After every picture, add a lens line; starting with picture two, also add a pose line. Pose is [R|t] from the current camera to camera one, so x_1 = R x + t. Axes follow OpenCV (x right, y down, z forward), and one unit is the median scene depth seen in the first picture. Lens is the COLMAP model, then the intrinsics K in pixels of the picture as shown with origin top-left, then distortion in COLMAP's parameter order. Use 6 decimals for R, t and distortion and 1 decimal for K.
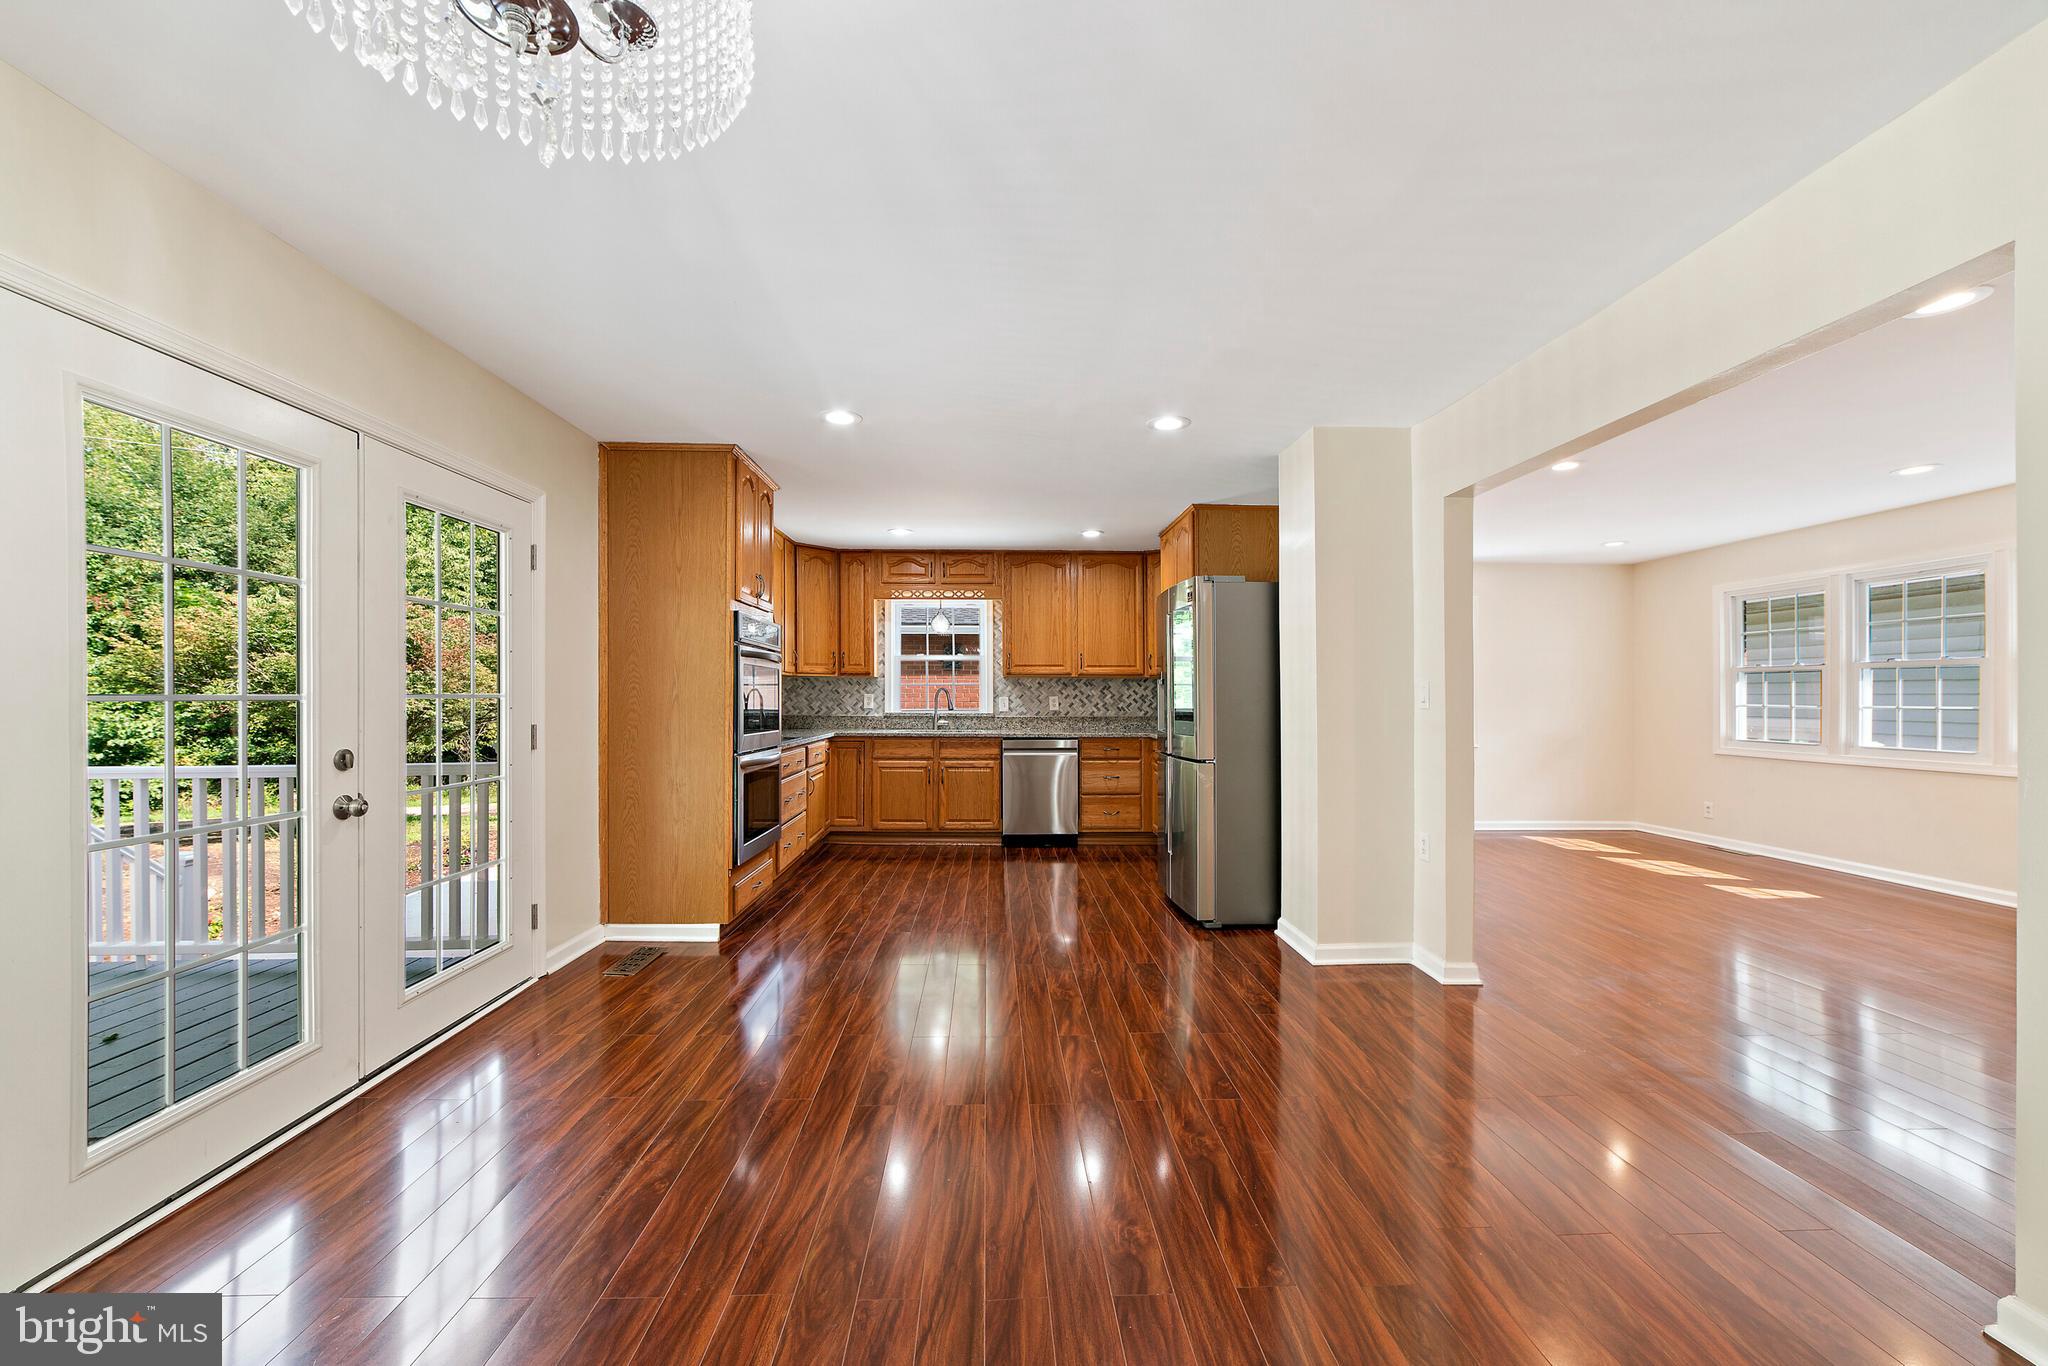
lens RADIAL K [[815.4, 0, 1019.2], [0, 815.4, 691.0], [0, 0, 1]] dist [-0.010832, 0.001474]
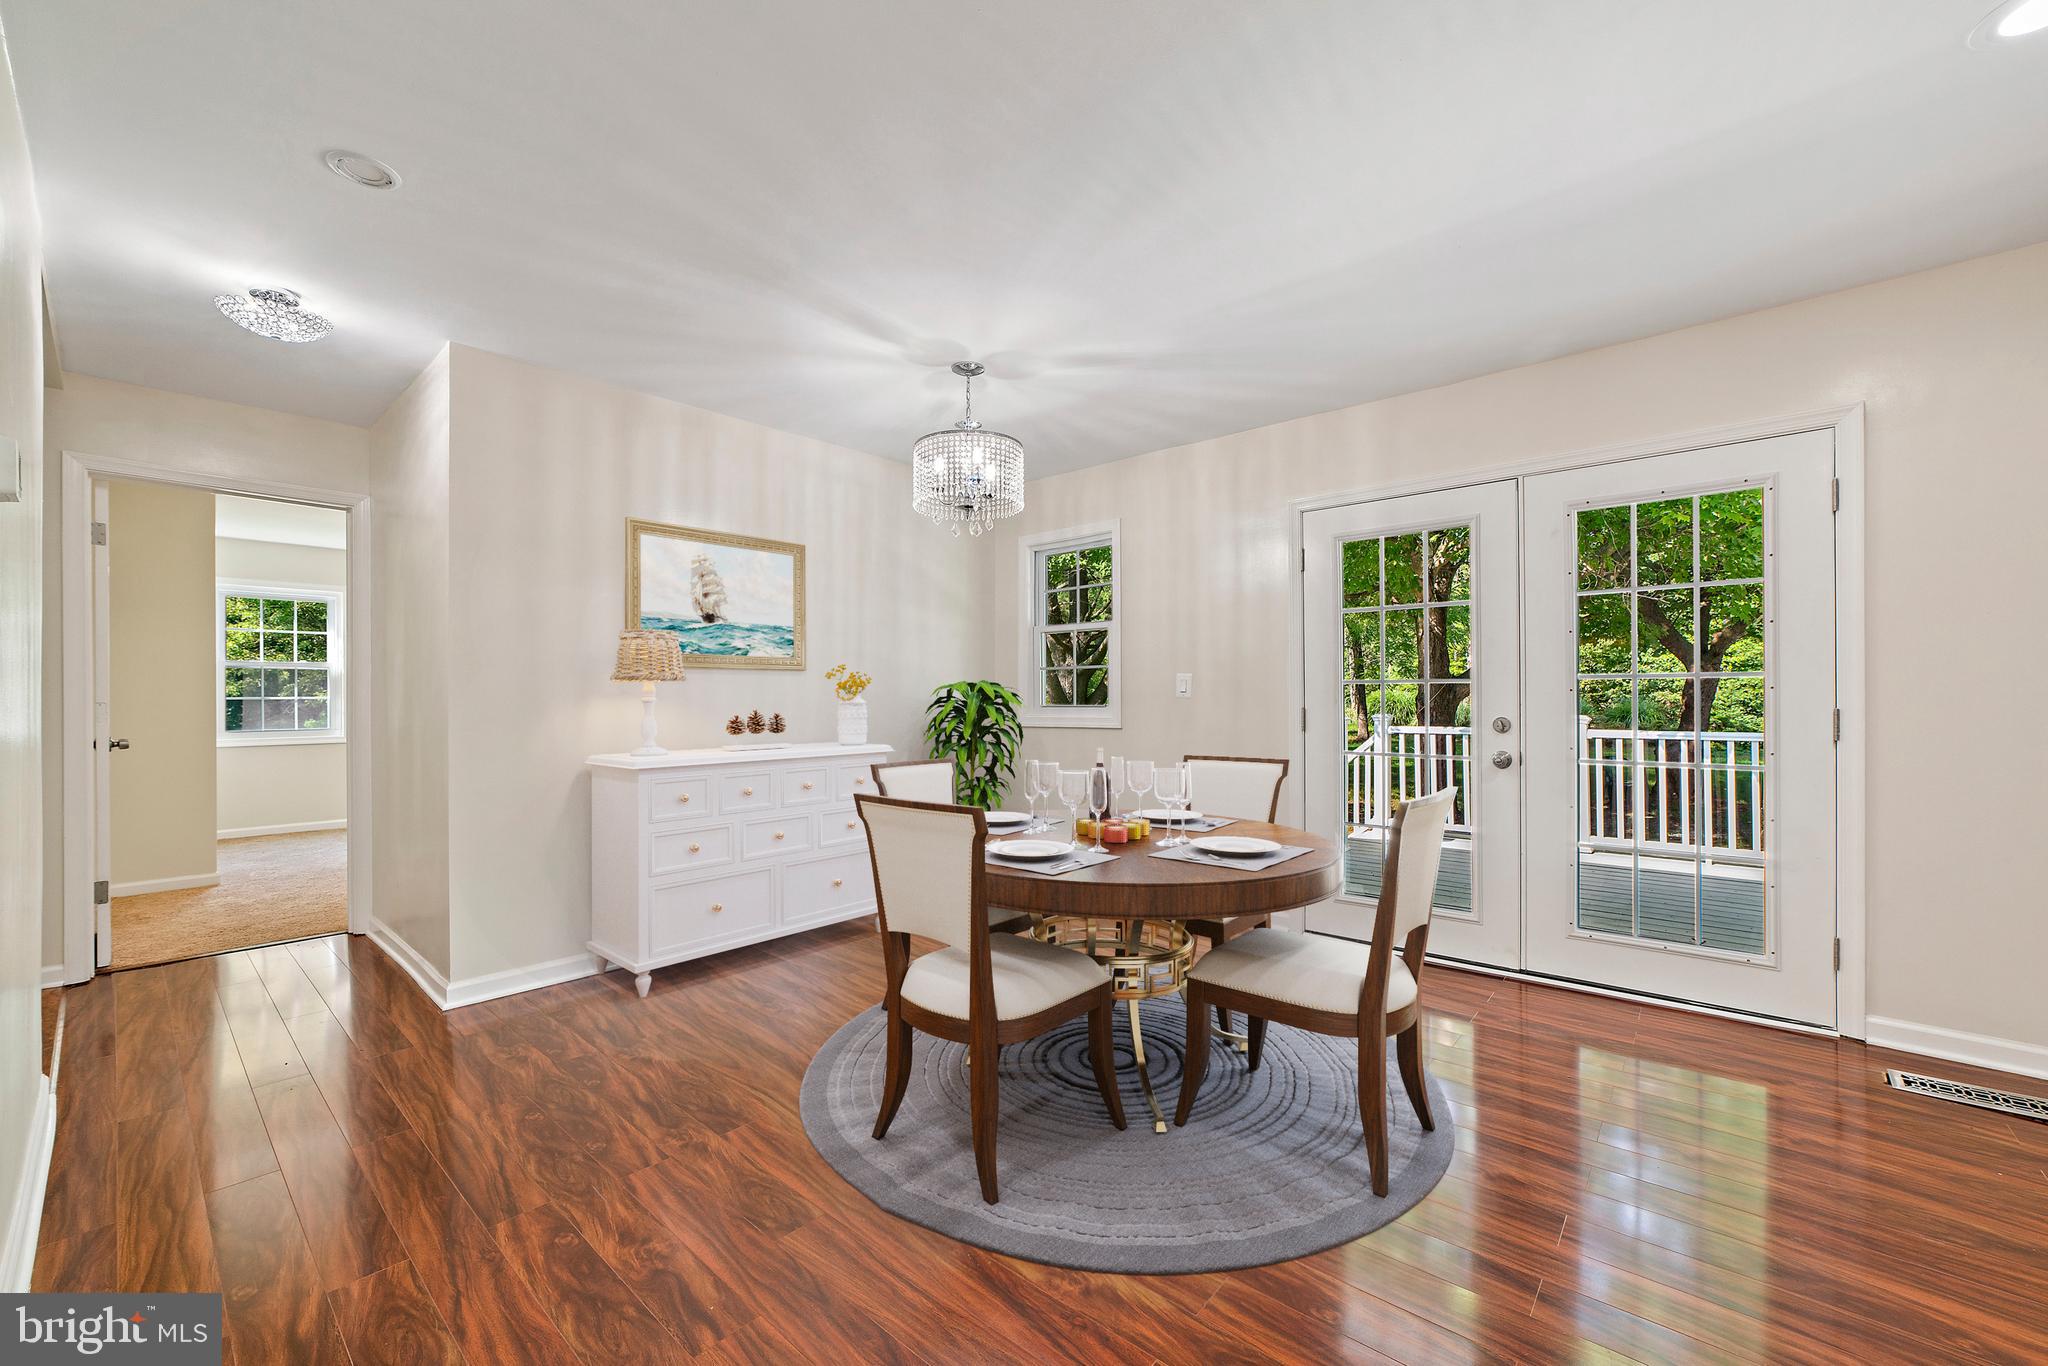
lens RADIAL K [[815.4, 0, 1014.4], [0, 815.4, 700.8], [0, 0, 1]] dist [-0.010832, 0.001474]
pose [[-0.692298, 0.010674, -0.721533, 0.262472], [0.014162, 0.999899, 0.001204, 0.011434], [0.721473, -0.009384, -0.692379, 0.495610]]
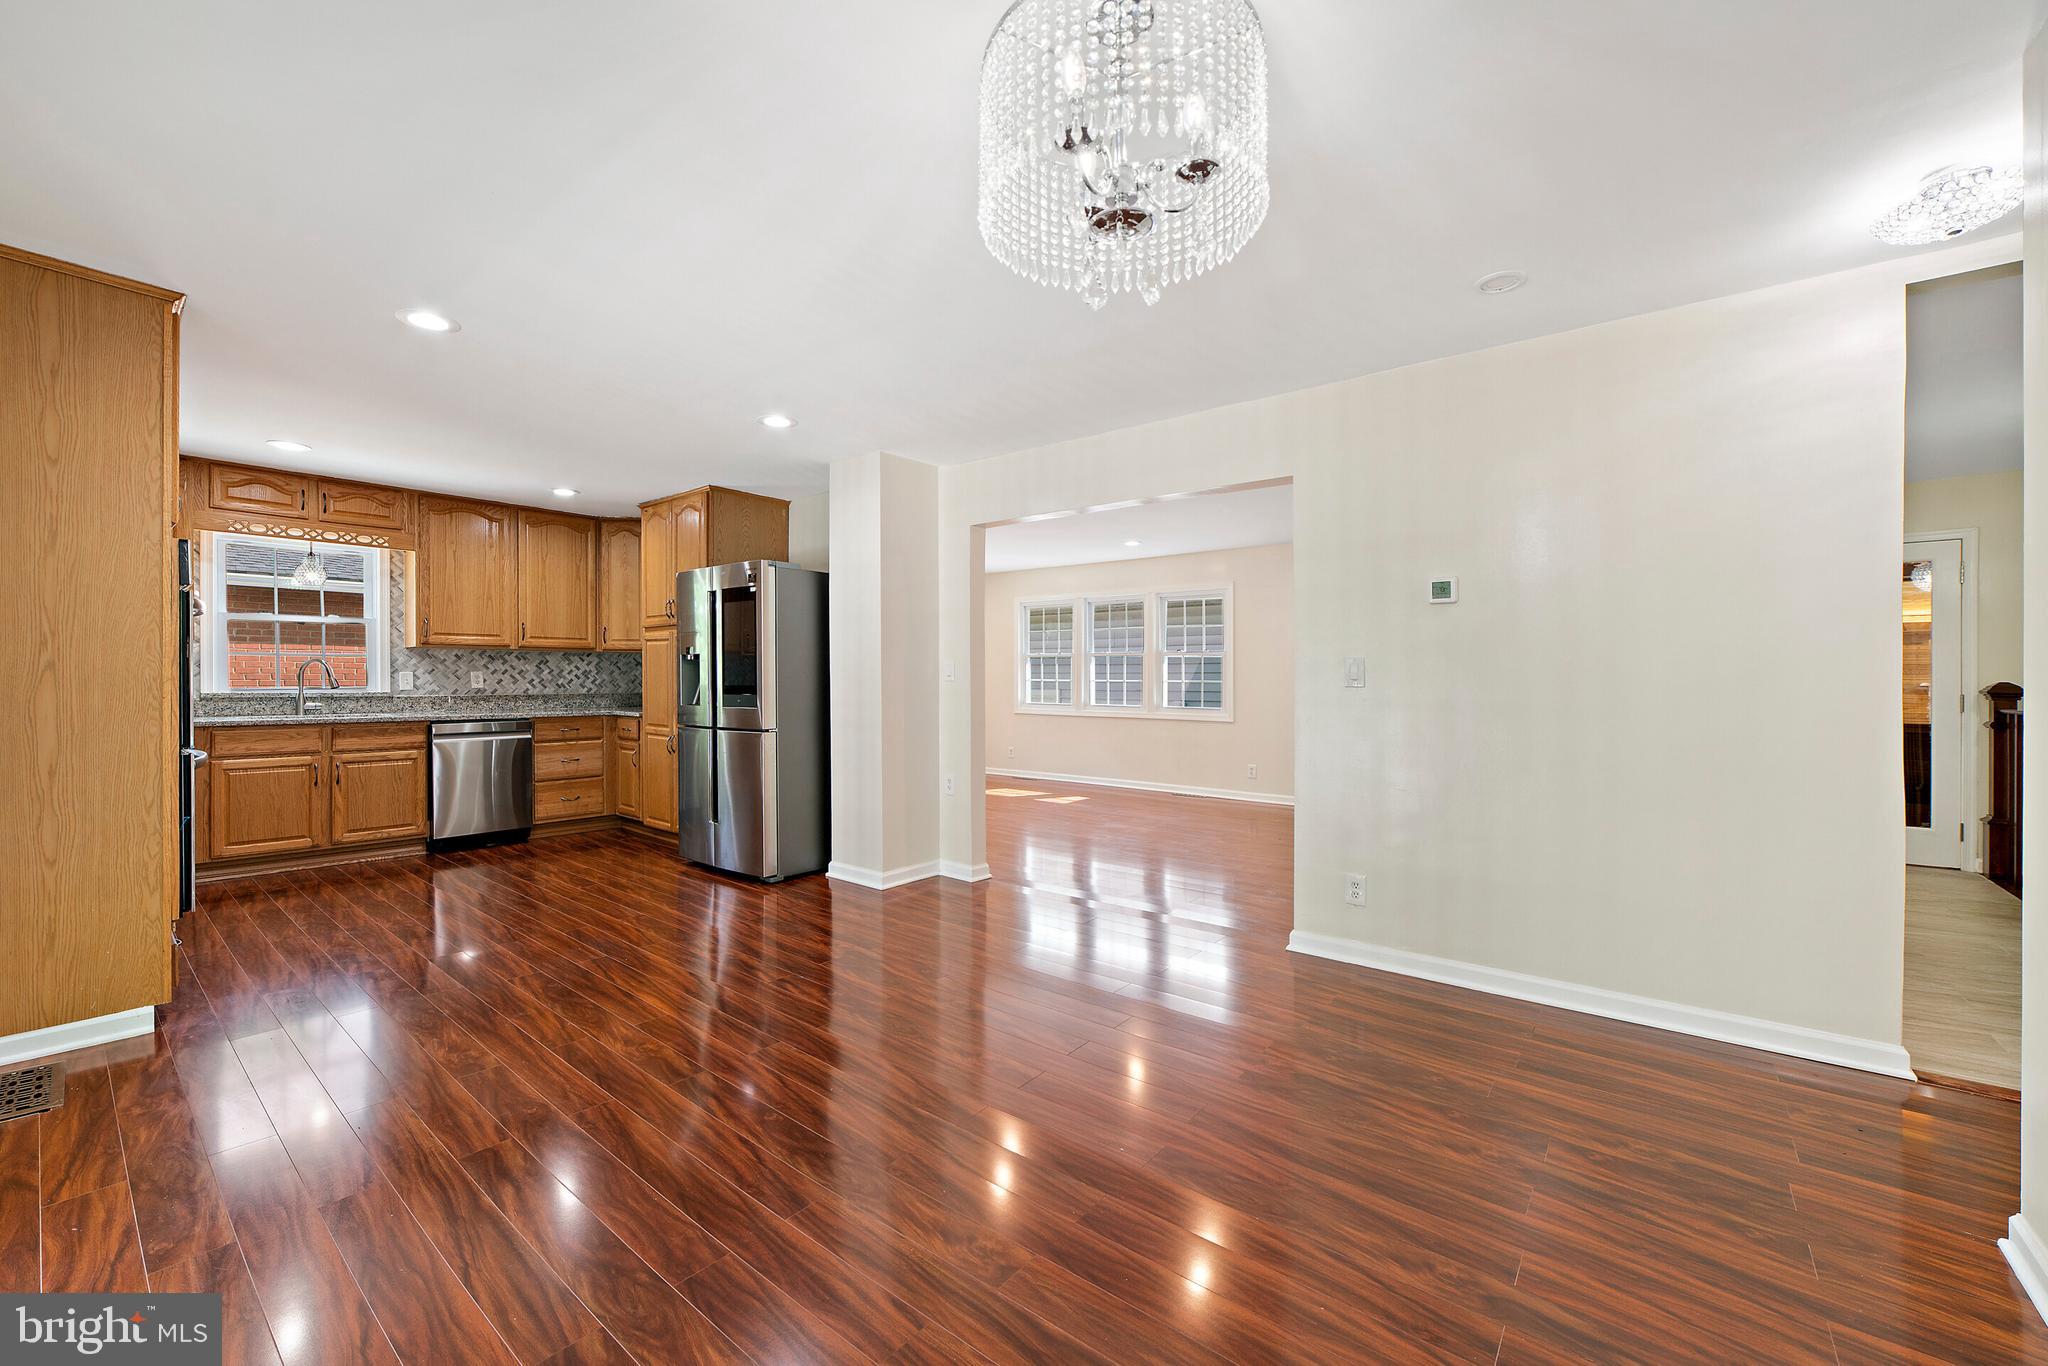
lens RADIAL K [[815.4, 0, 1024.9], [0, 815.4, 682.3], [0, 0, 1]] dist [-0.010832, 0.001474]
pose [[0.661065, -0.004131, 0.750317, -0.234198], [-0.007417, 0.999900, 0.012040, 0.003658], [-0.750292, -0.013524, 0.660969, 0.013948]]
